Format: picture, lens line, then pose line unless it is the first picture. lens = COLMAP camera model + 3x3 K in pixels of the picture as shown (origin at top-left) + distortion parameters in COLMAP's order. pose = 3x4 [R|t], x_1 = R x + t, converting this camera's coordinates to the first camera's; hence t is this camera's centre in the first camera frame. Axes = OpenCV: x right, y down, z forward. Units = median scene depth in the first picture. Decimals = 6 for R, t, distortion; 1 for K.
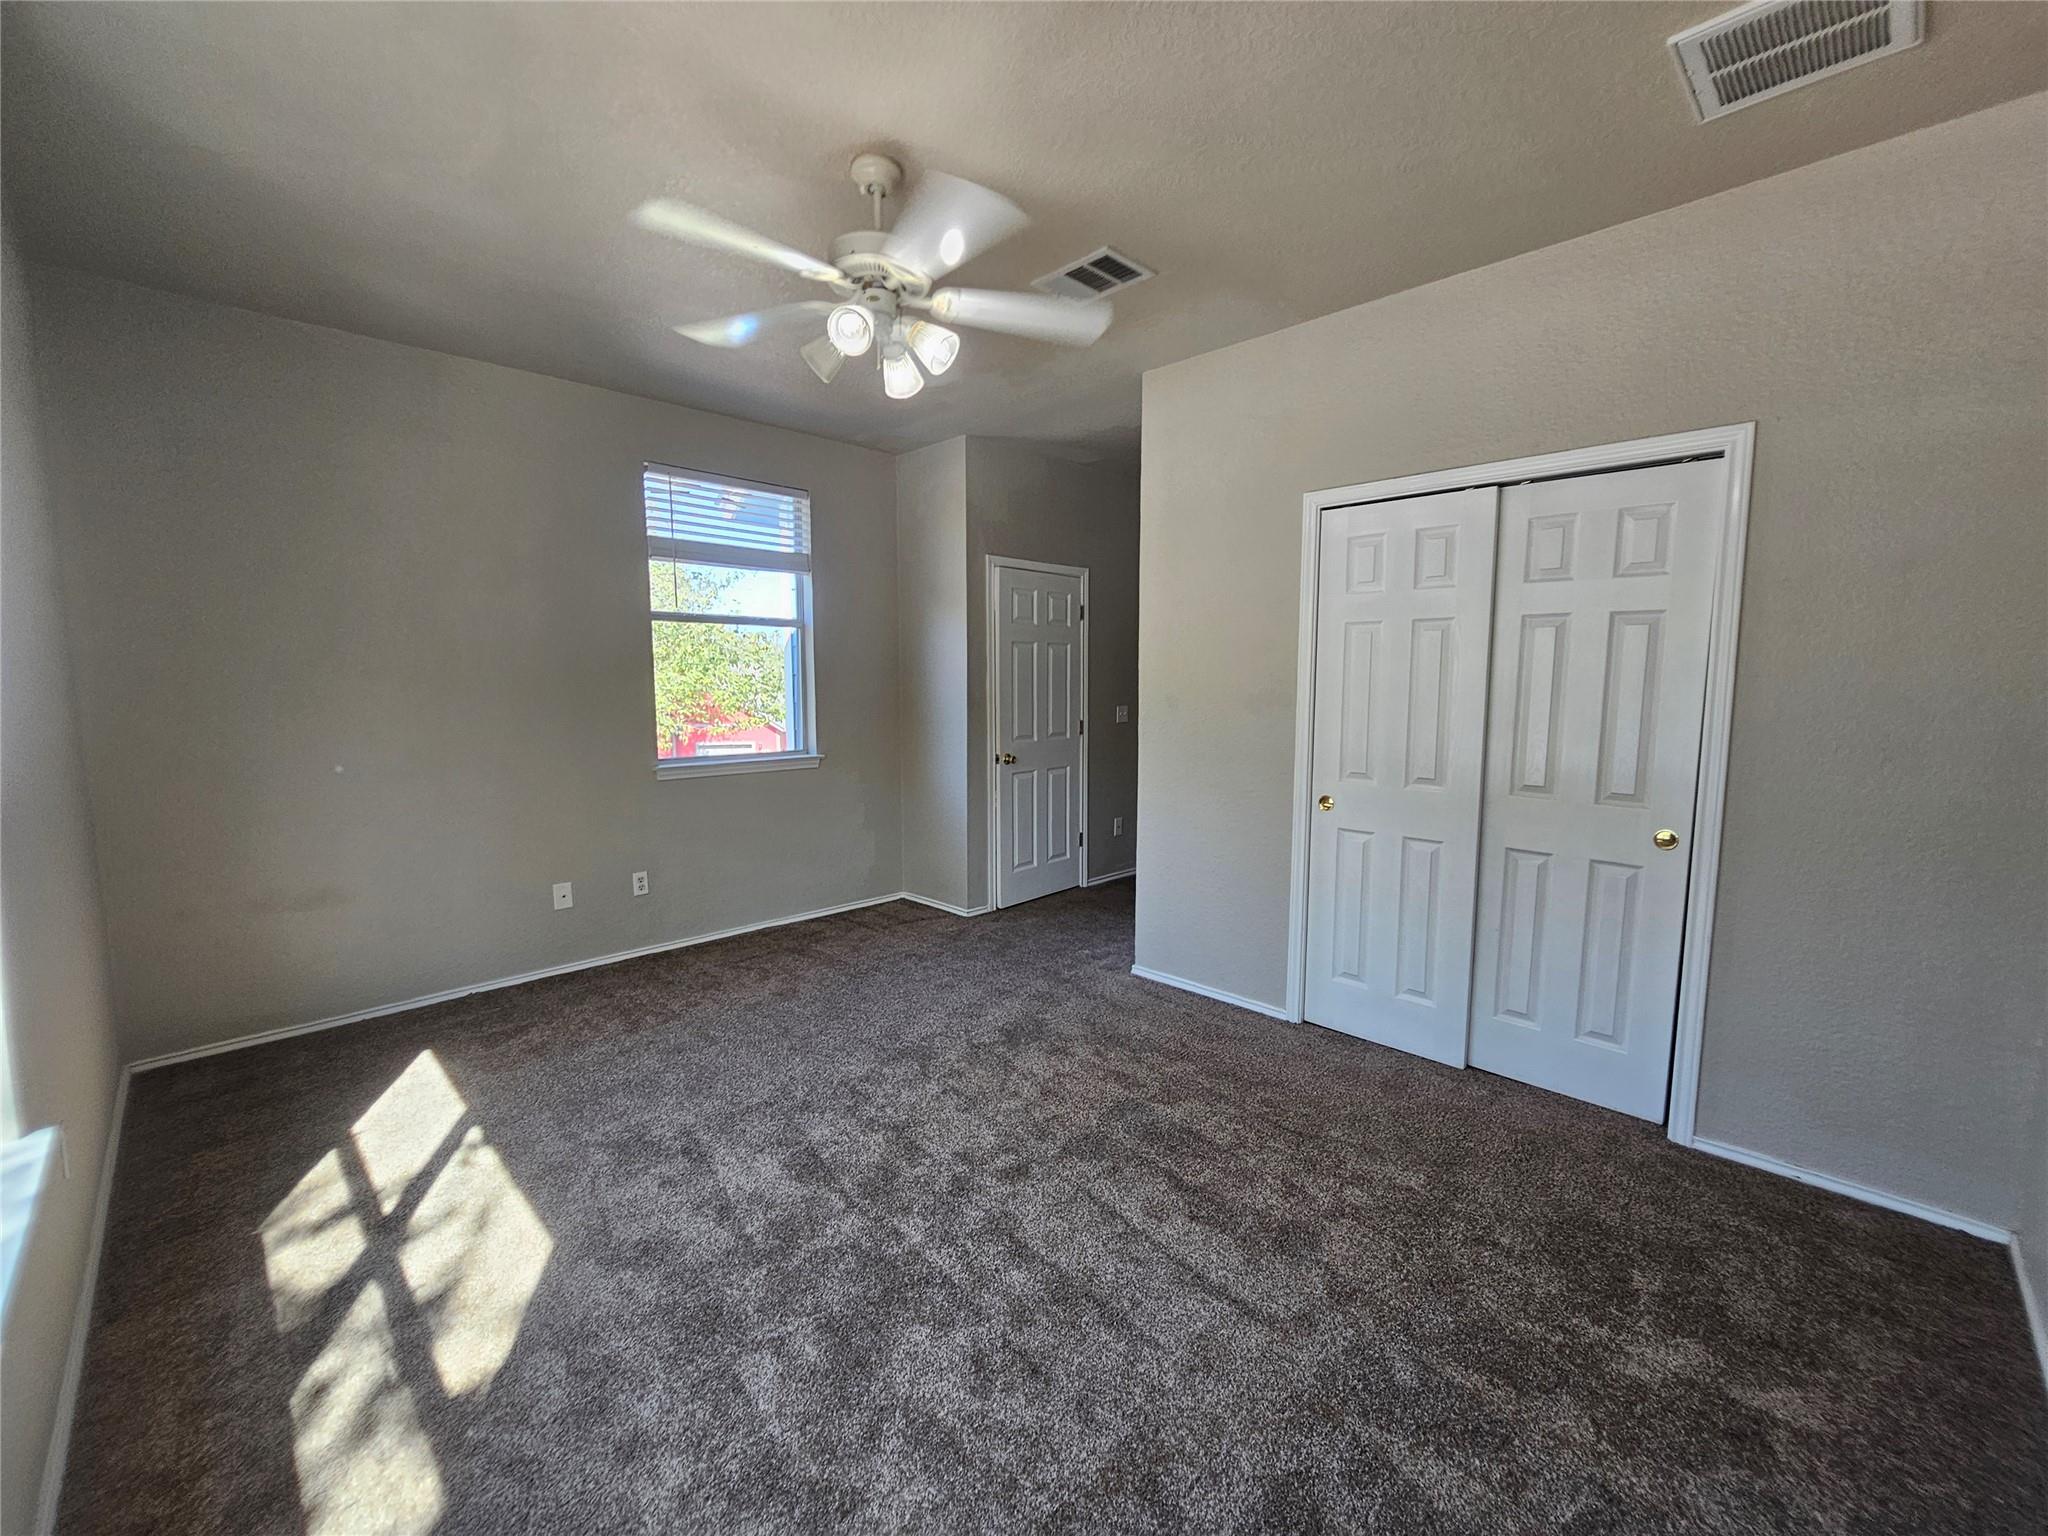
lens RADIAL K [[839.7, 0, 1030.4], [0, 839.7, 770.4], [0, 0, 1]] dist [-0.000073, 0.000538]
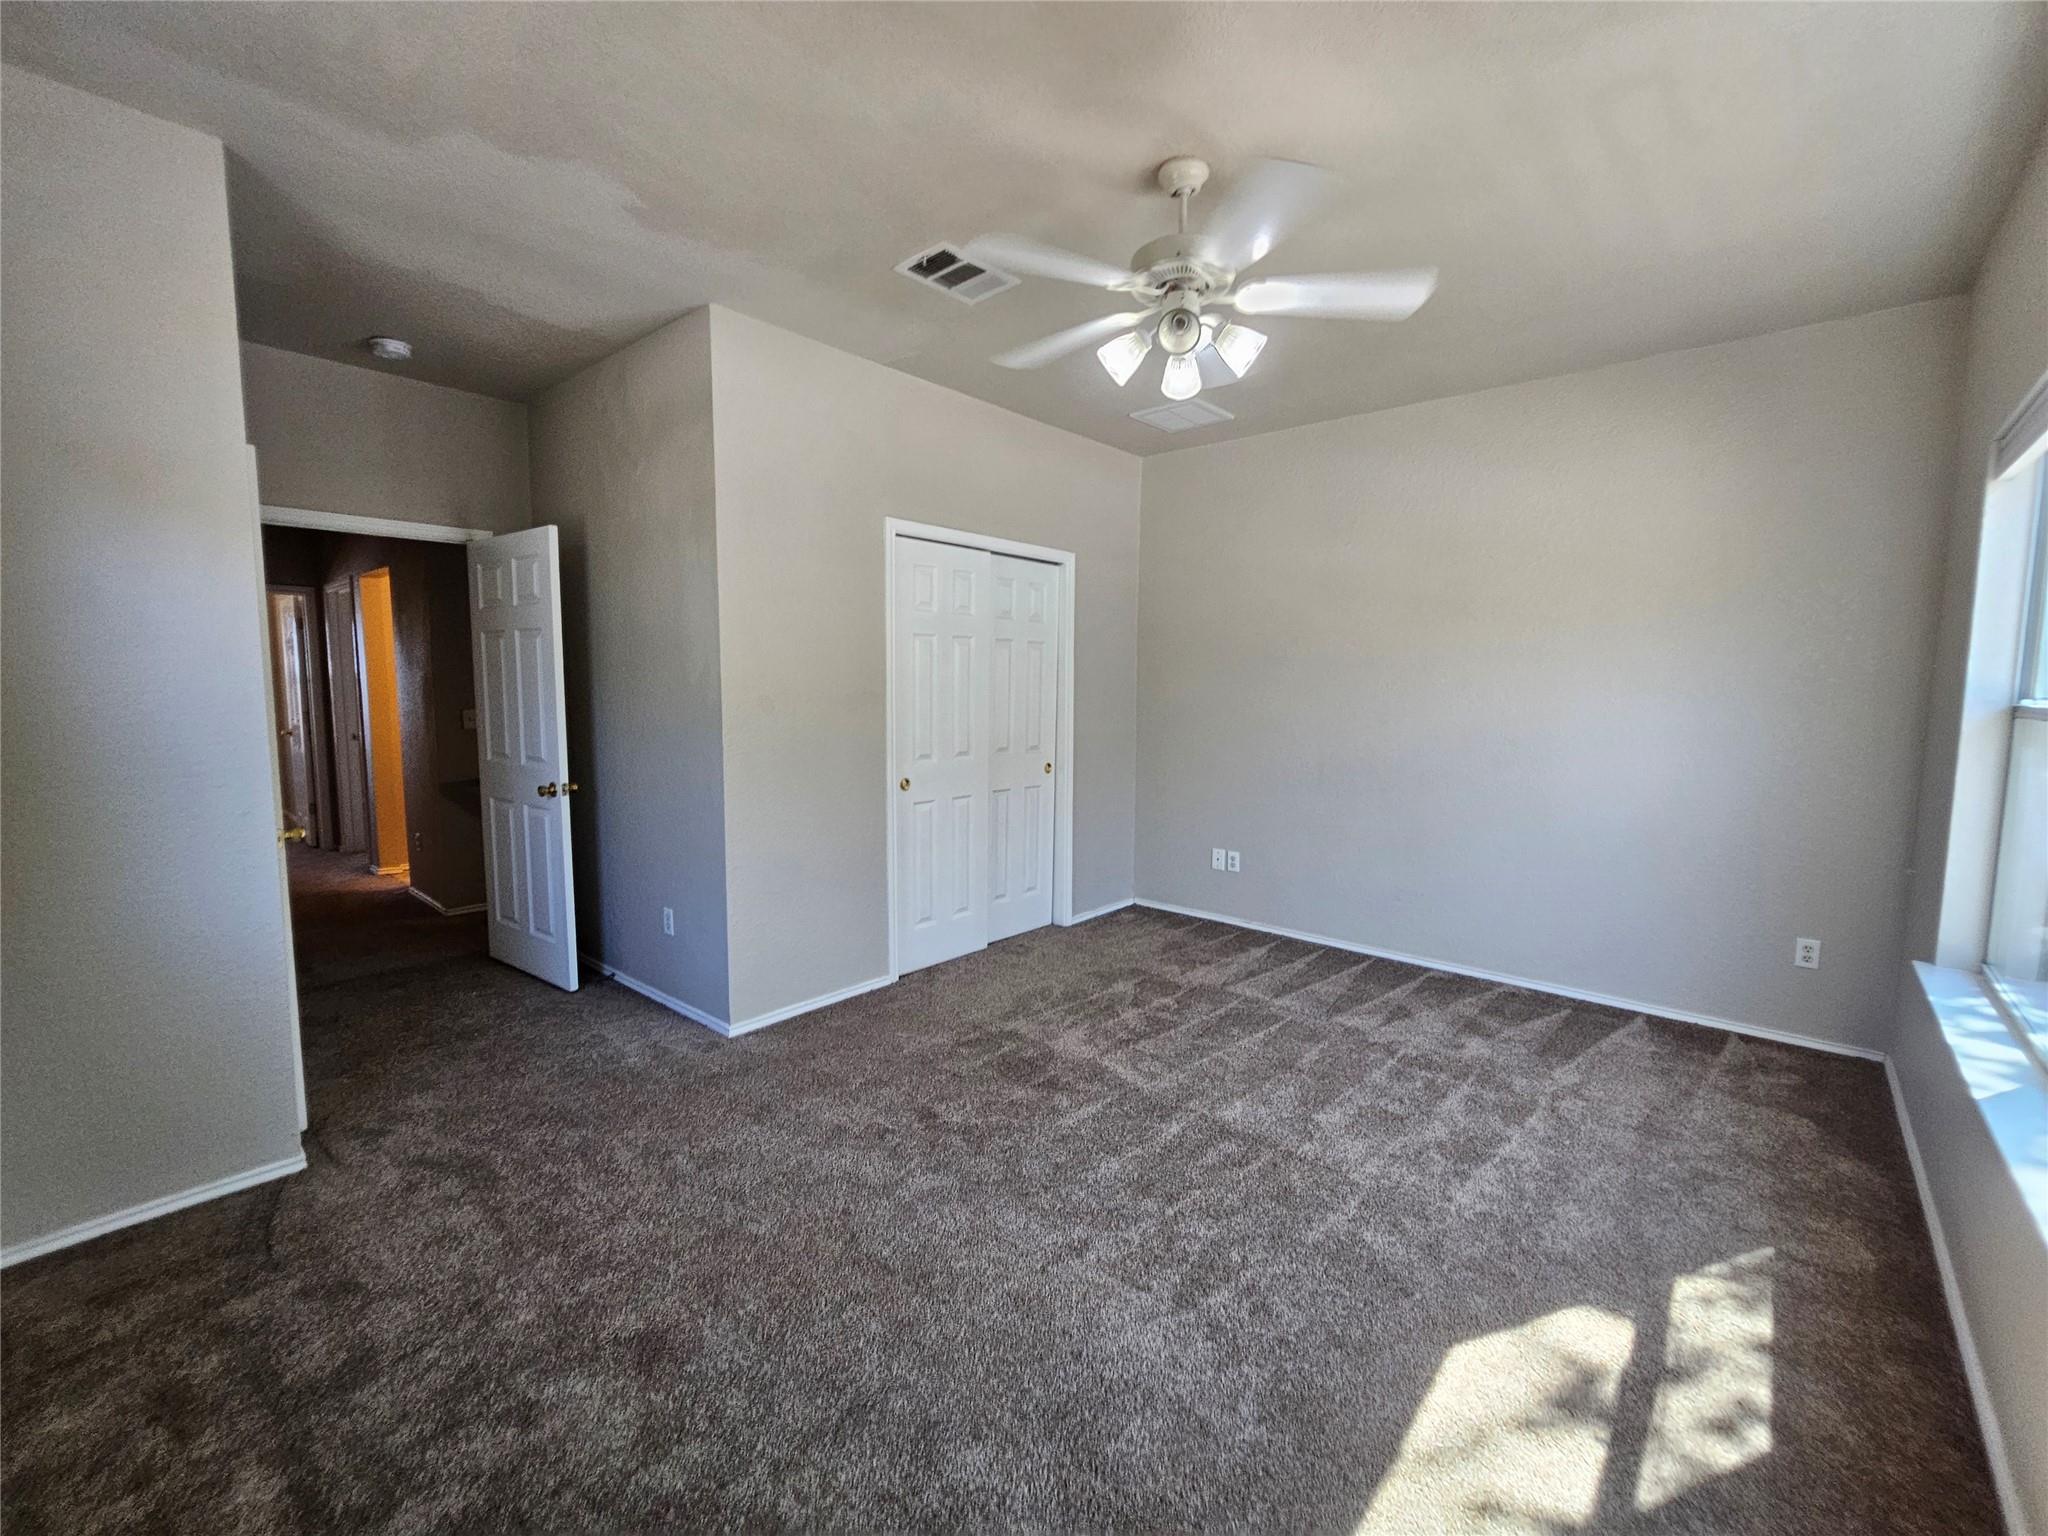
lens RADIAL K [[843.4, 0, 1028.3], [0, 843.4, 768.1], [0, 0, 1]] dist [-0.002711, 0.000286]
pose [[-0.055411, -0.099994, 0.993444, -1.101691], [0.105394, 0.988828, 0.105408, -0.119833], [-0.992886, 0.110544, -0.044253, 1.159432]]
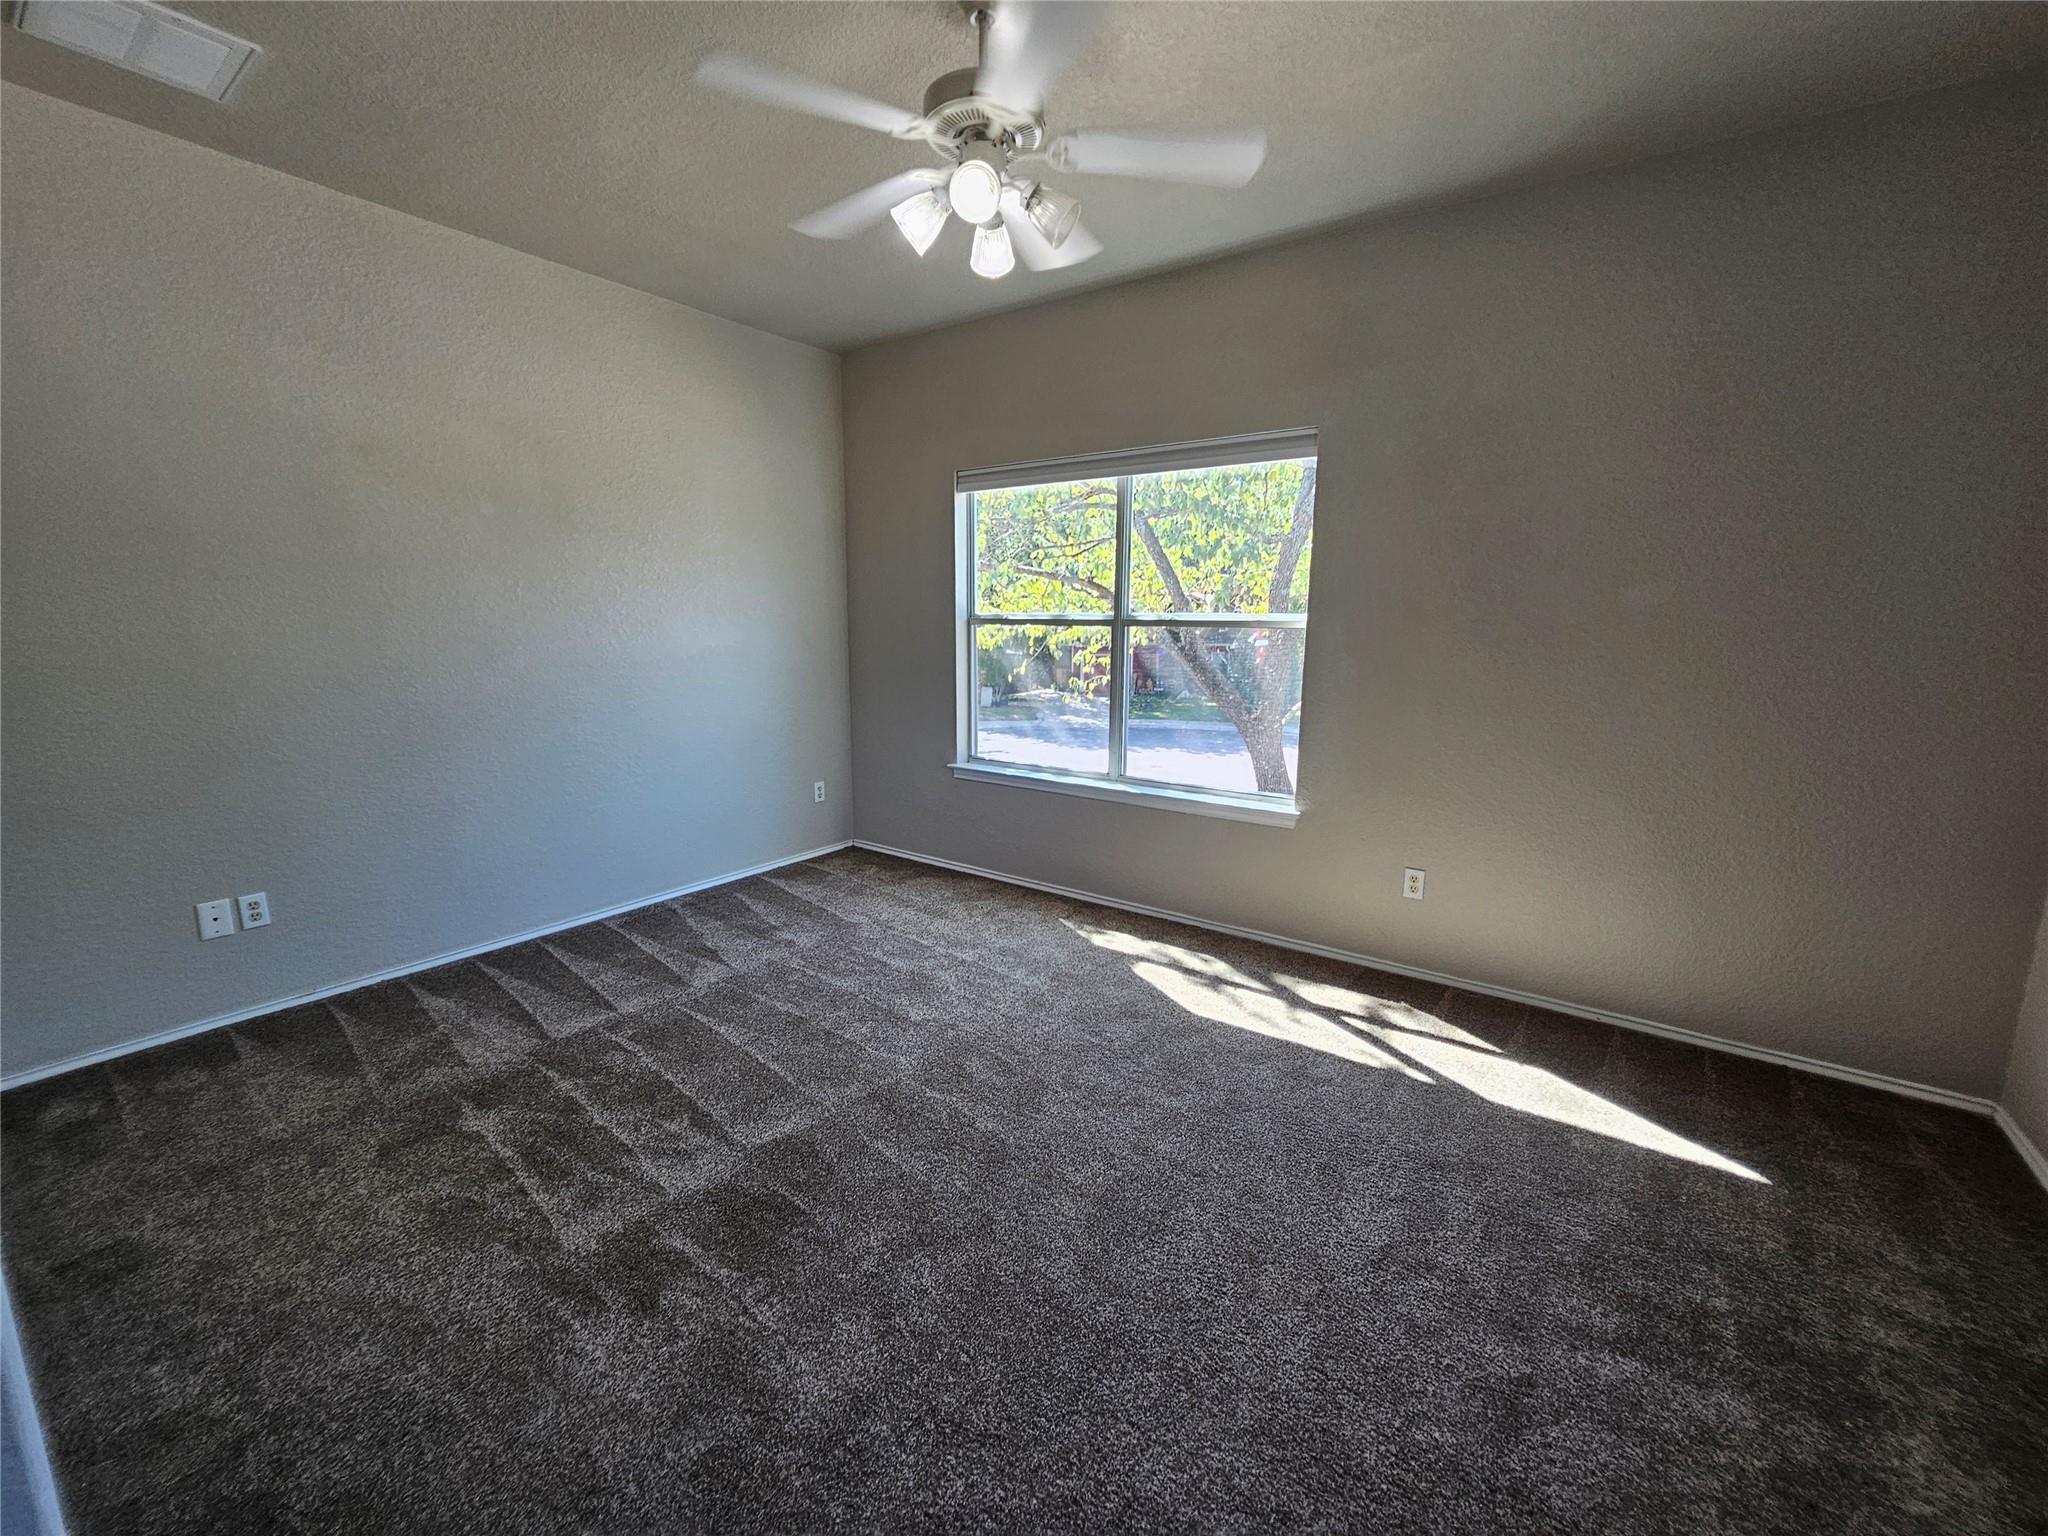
lens RADIAL K [[847.9, 0, 1020.1], [0, 847.9, 767.8], [0, 0, 1]] dist [-0.001458, -0.000065]
pose [[-0.986718, 0.020783, -0.161106, -0.052167], [-0.026494, 0.957911, 0.285839, -0.189098], [0.160266, 0.286311, -0.944638, 1.816441]]
